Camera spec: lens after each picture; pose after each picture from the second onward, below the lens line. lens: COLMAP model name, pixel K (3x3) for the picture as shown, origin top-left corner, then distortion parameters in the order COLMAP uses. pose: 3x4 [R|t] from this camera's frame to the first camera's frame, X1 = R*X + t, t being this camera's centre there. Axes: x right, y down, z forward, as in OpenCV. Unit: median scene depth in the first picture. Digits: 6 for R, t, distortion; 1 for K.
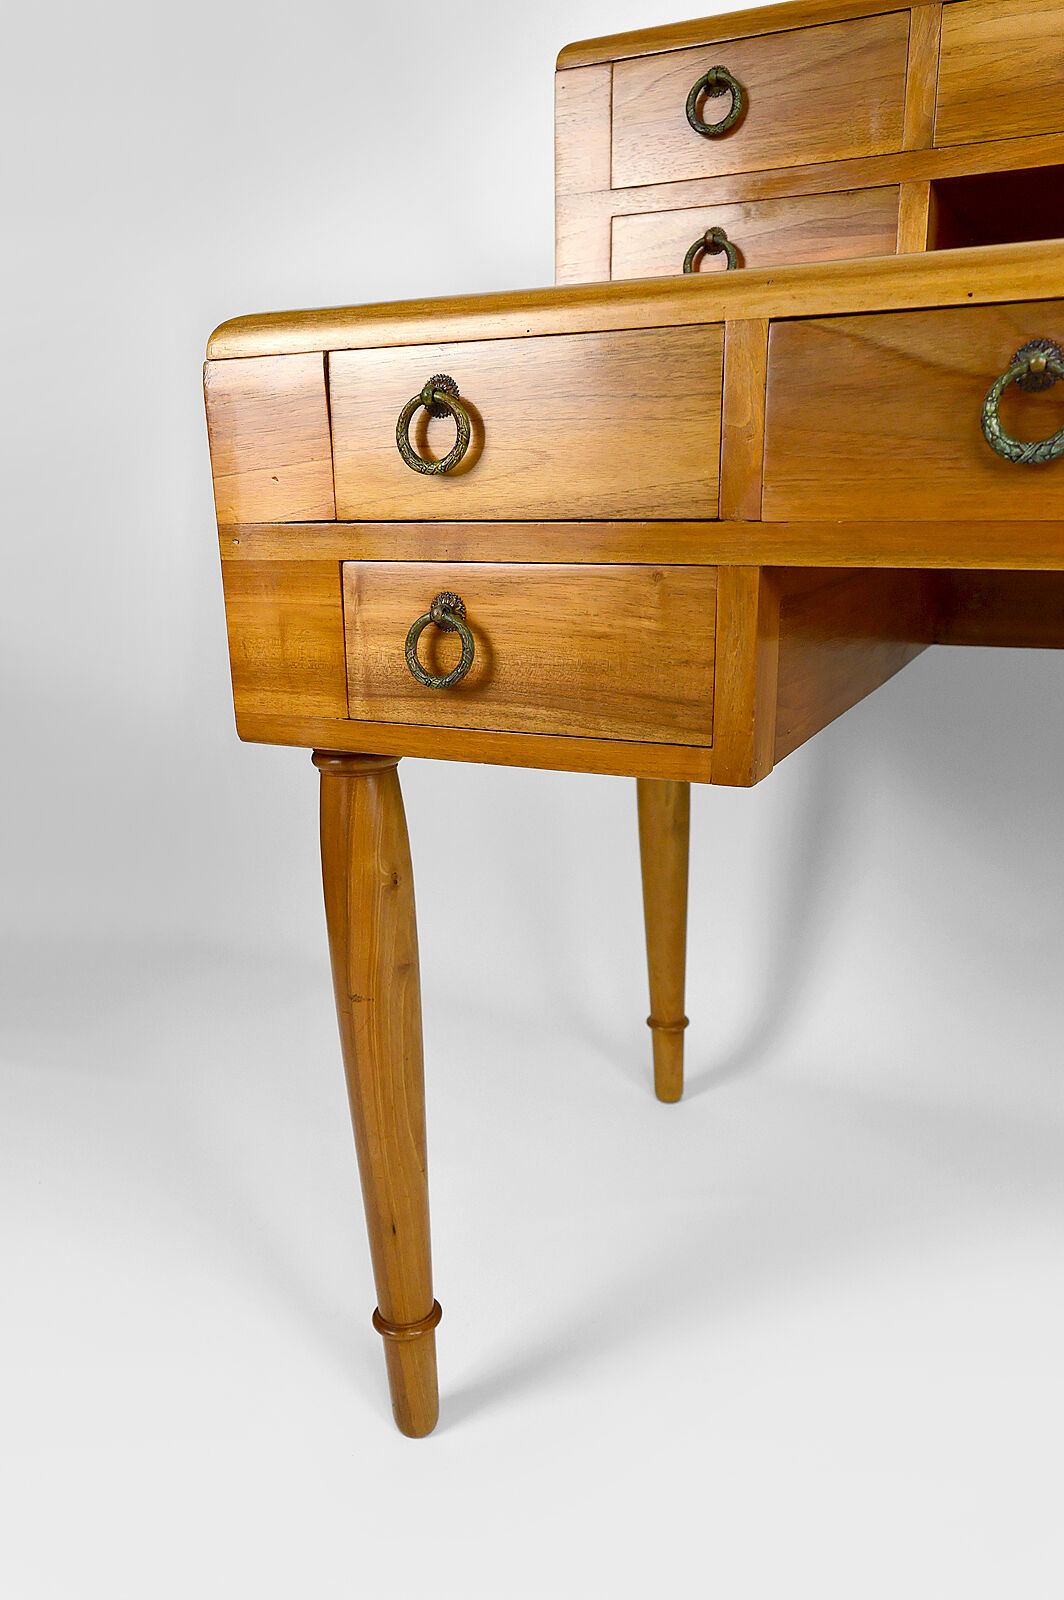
lens RADIAL K [[1246.3, 0, 527.7], [0, 1246.3, 815.1], [0, 0, 1]] dist [0.008873, -0.002149]
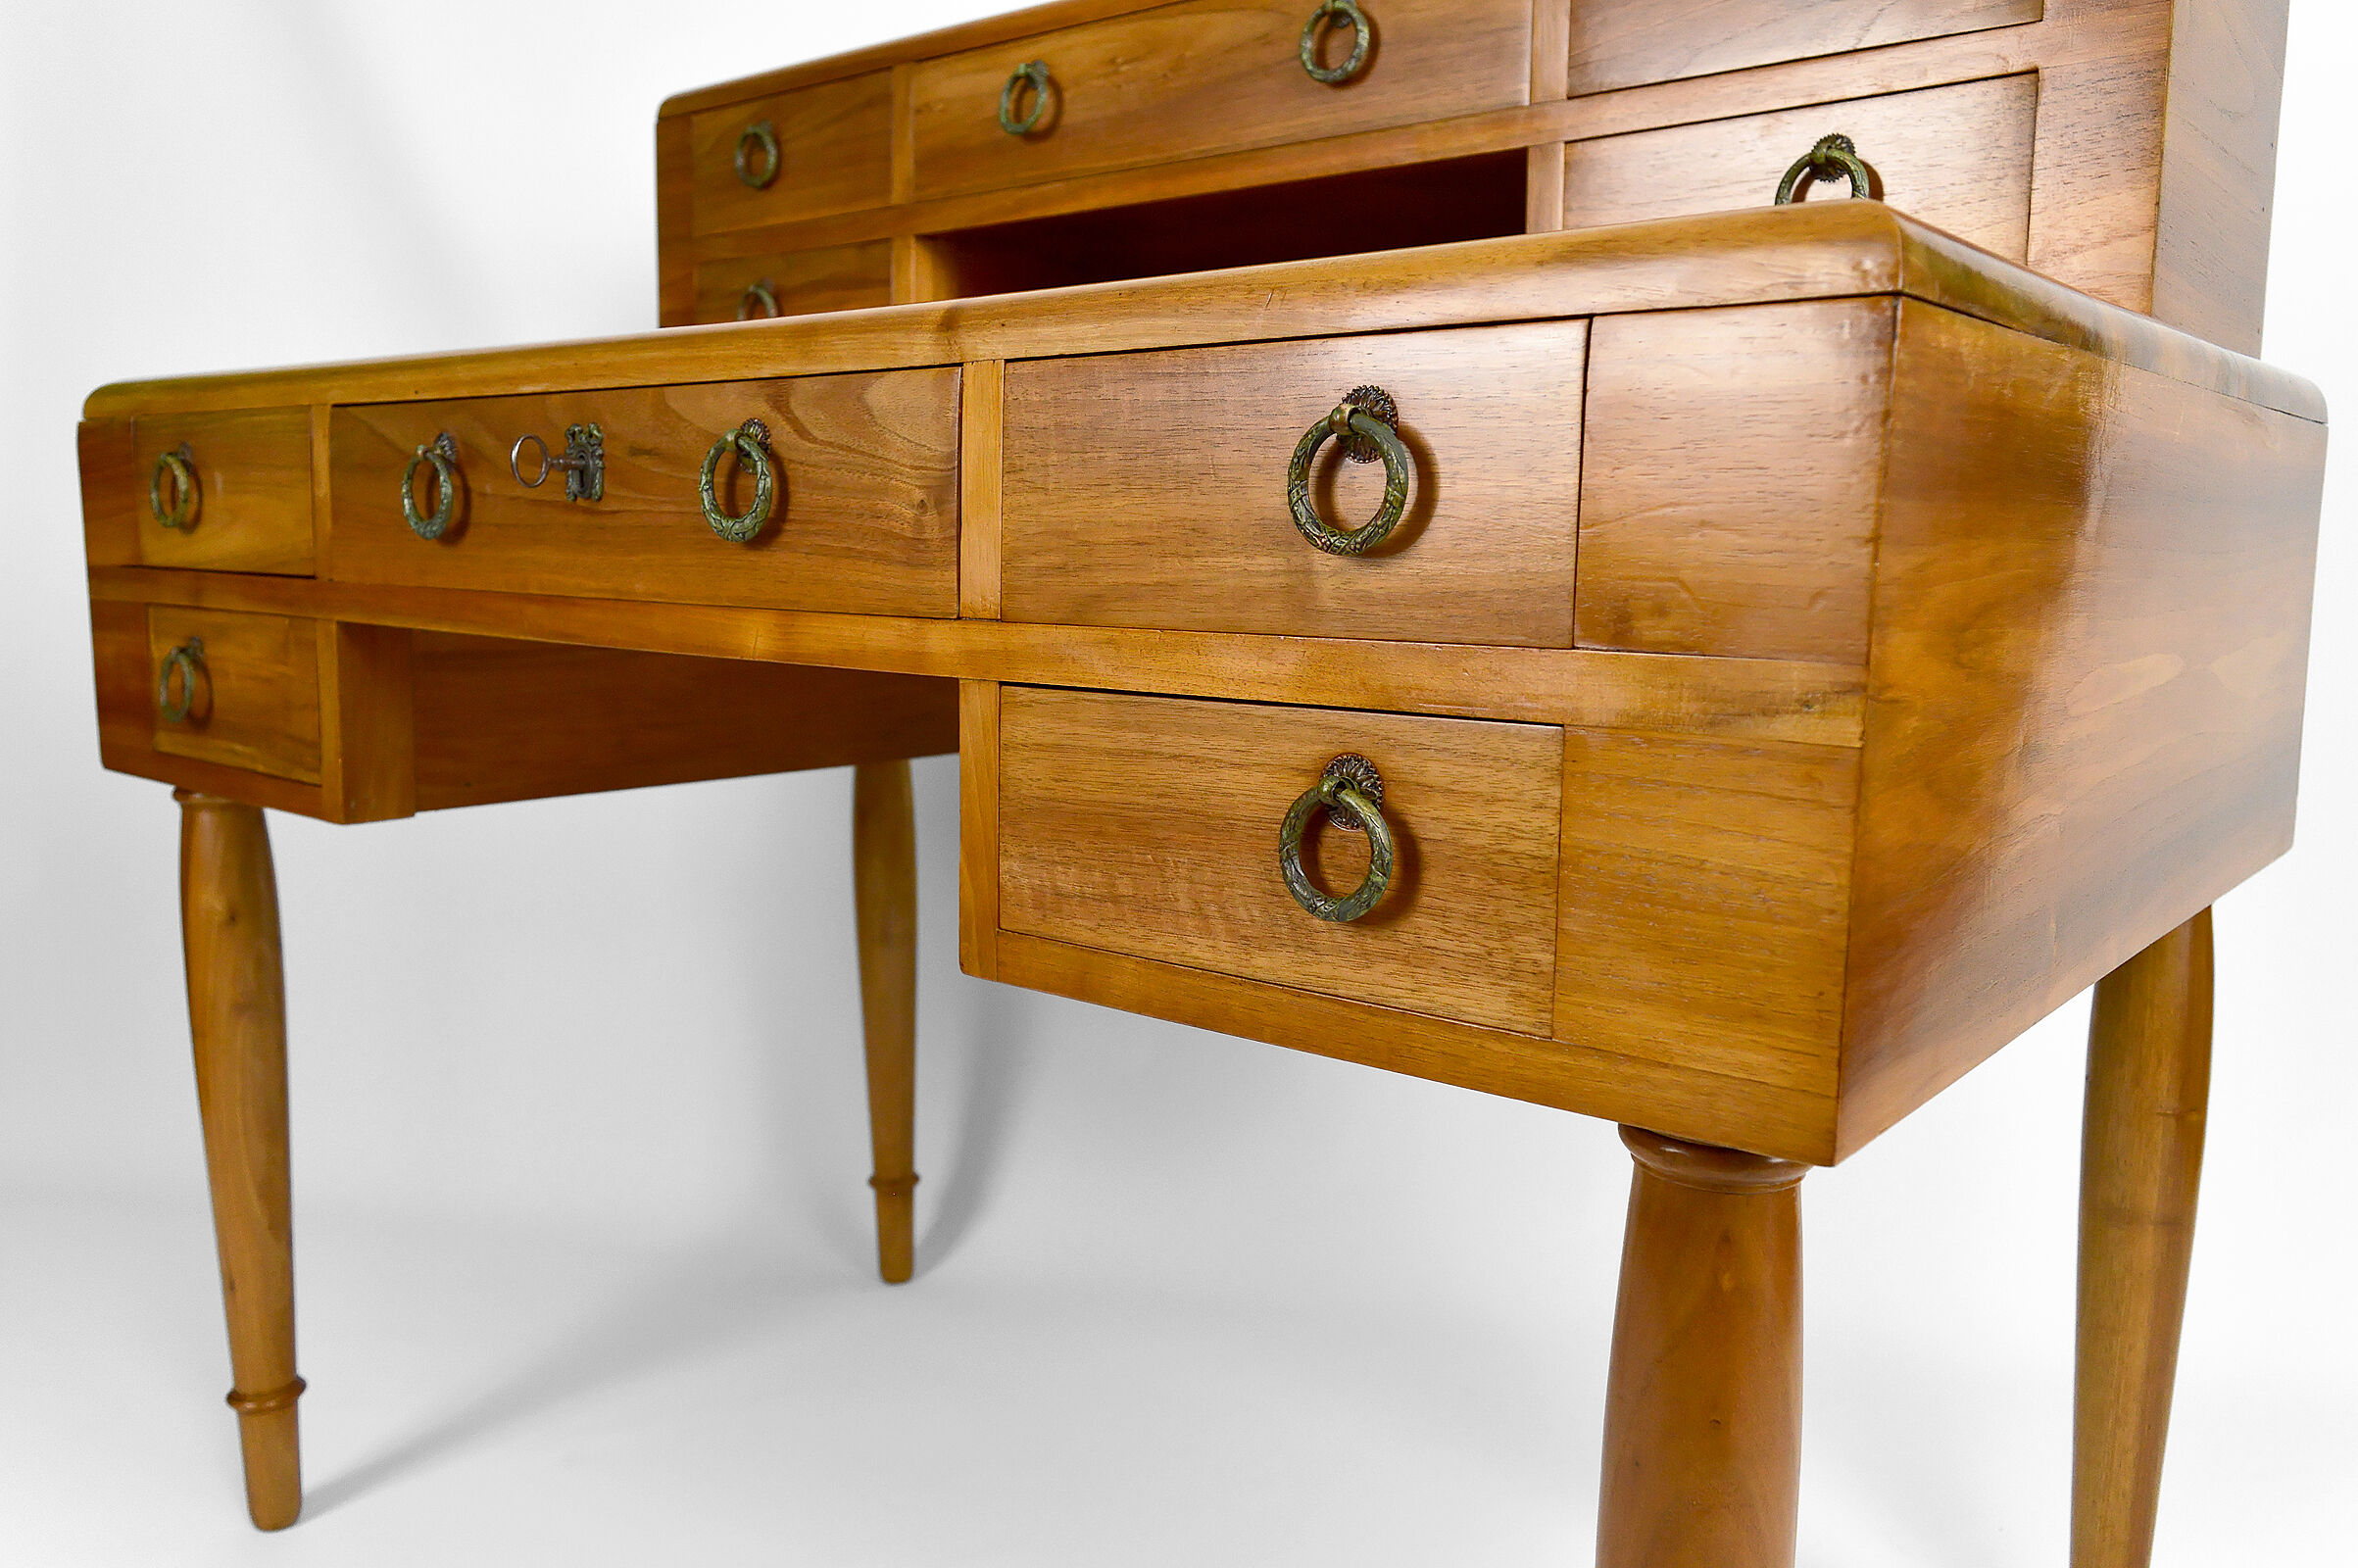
lens RADIAL K [[1836.8, 0, 1164.9], [0, 1836.8, 751.8], [0, 0, 1]] dist [0.008873, -0.002149]
pose [[0.968462, 0.054468, -0.243135, 1.162831], [-0.083233, 0.990480, -0.109645, 0.028168], [0.234848, 0.126424, 0.963776, -0.339383]]
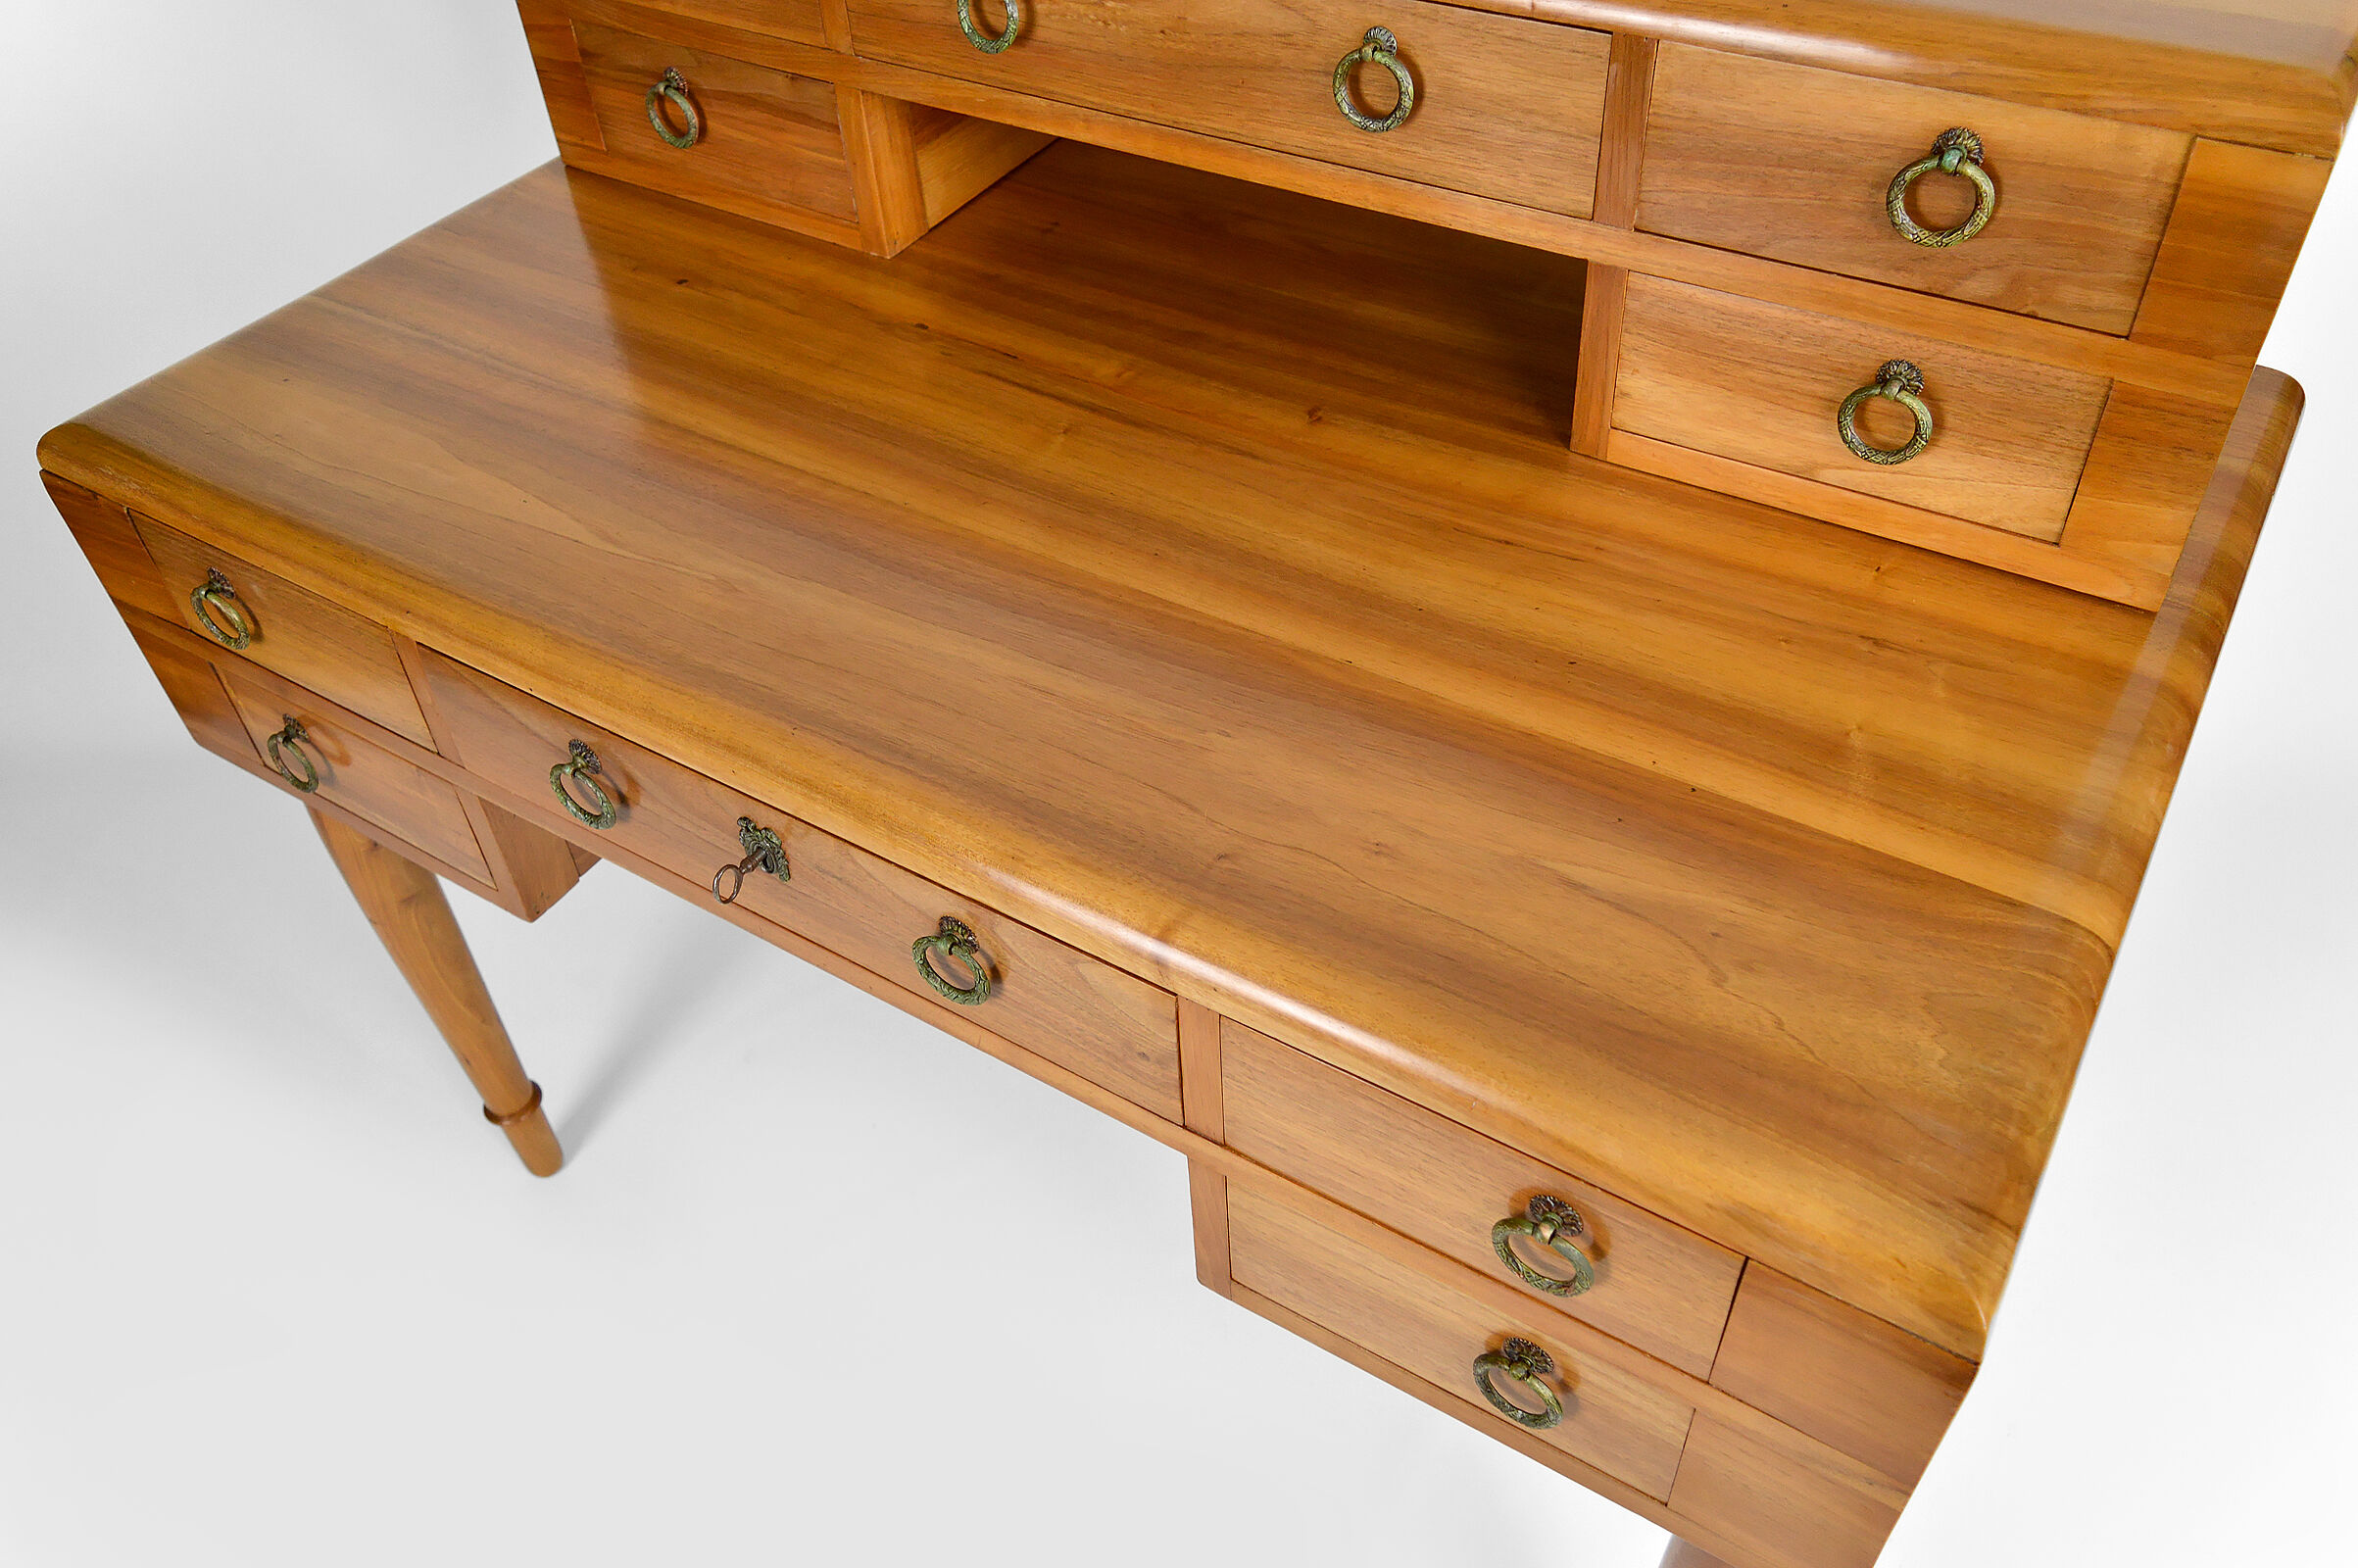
lens RADIAL K [[1836.8, 0, 1177.3], [0, 1836.8, 770.4], [0, 0, 1]] dist [0.008873, -0.002149]
pose [[0.992754, 0.050904, -0.108846, 0.927627], [0.010400, 0.866034, 0.499877, -0.973538], [0.119710, -0.497387, 0.859230, -0.361570]]
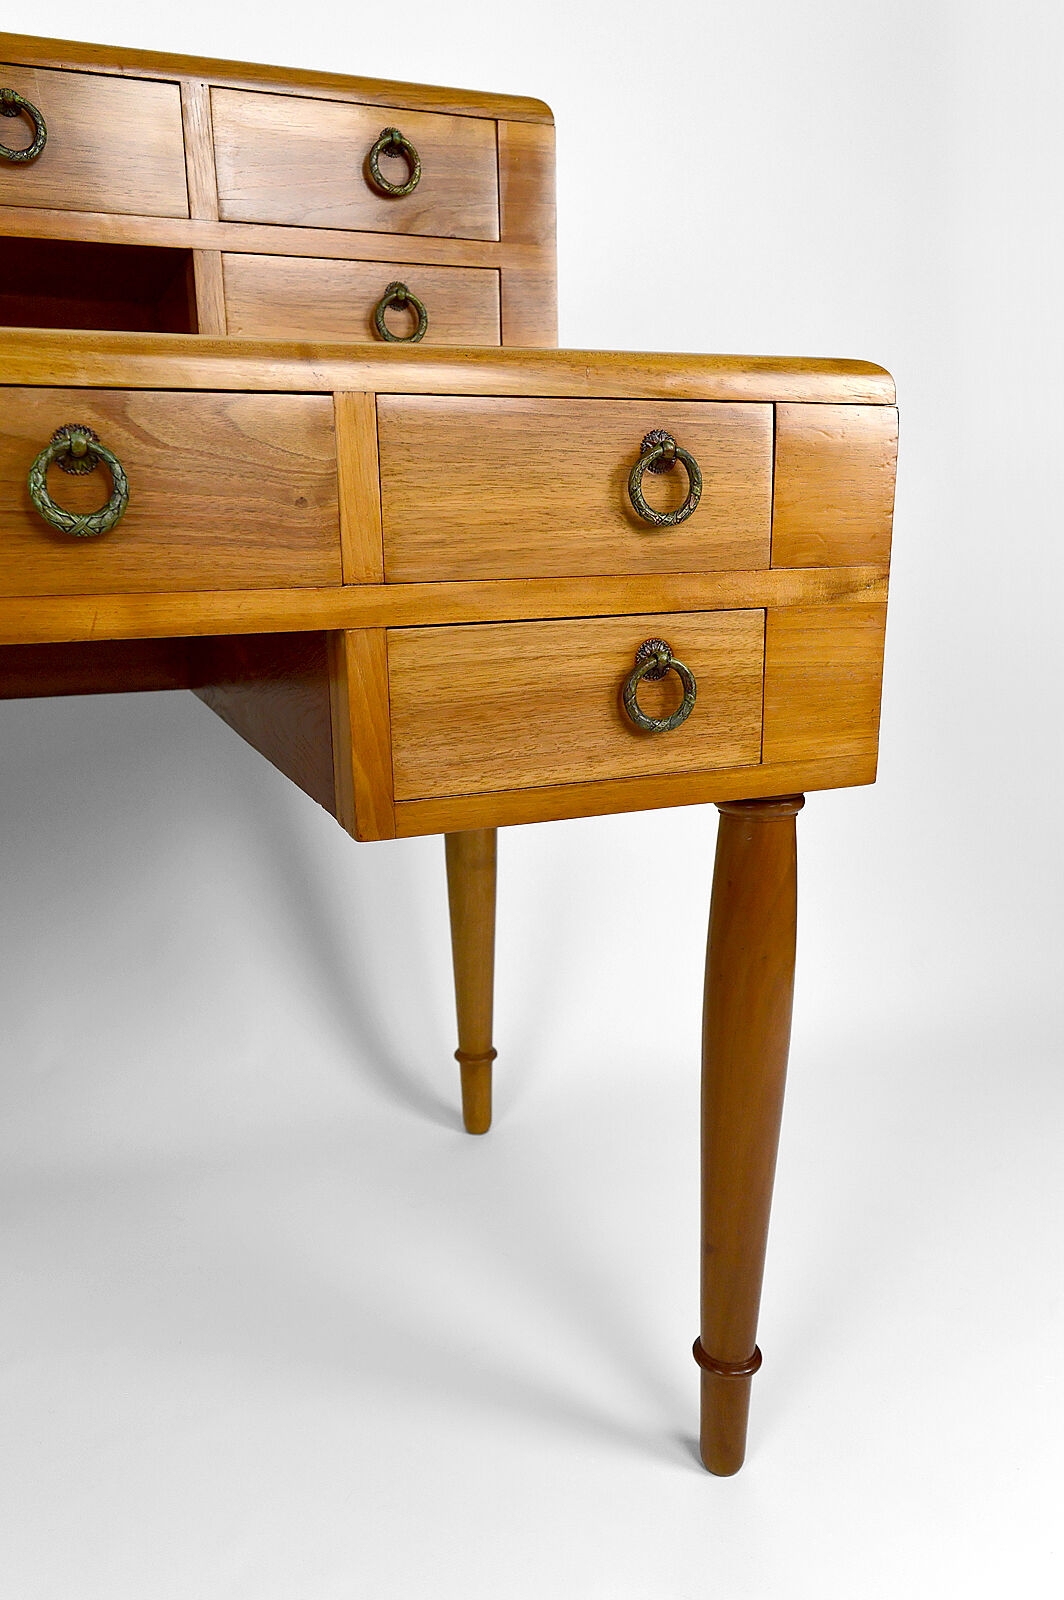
lens RADIAL K [[1246.3, 0, 524.7], [0, 1246.3, 804.4], [0, 0, 1]] dist [0.008873, -0.002149]
pose [[0.675270, -0.158130, 0.720420, 0.208815], [0.179895, 0.982560, 0.047049, -0.003672], [-0.715296, 0.097829, 0.691940, -0.131277]]
